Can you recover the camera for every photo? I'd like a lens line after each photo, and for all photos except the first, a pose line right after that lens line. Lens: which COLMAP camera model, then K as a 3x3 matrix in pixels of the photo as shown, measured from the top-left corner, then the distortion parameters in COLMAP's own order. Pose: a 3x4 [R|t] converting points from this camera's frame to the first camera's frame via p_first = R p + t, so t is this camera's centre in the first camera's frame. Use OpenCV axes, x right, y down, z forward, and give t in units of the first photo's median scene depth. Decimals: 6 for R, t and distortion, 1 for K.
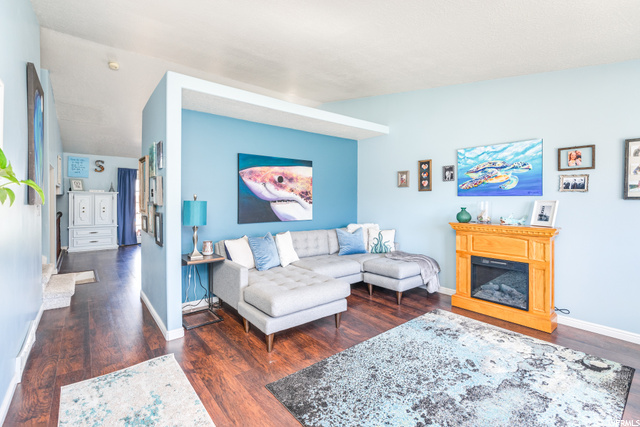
lens RADIAL K [[288.0, 0, 324.5], [0, 288.0, 202.5], [0, 0, 1]] dist [-0.000620, -0.000107]
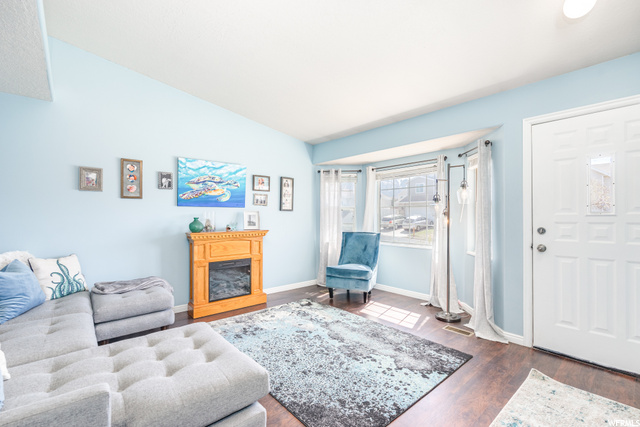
lens RADIAL K [[280.1, 0, 320.0], [0, 280.1, 213.5], [0, 0, 1]] dist [-0.000221, 0.000035]
pose [[0.001133, 0.004941, 0.999987, -0.559896], [0.010320, 0.999934, -0.004952, 0.014448], [-0.999946, 0.010326, 0.001082, 0.643973]]
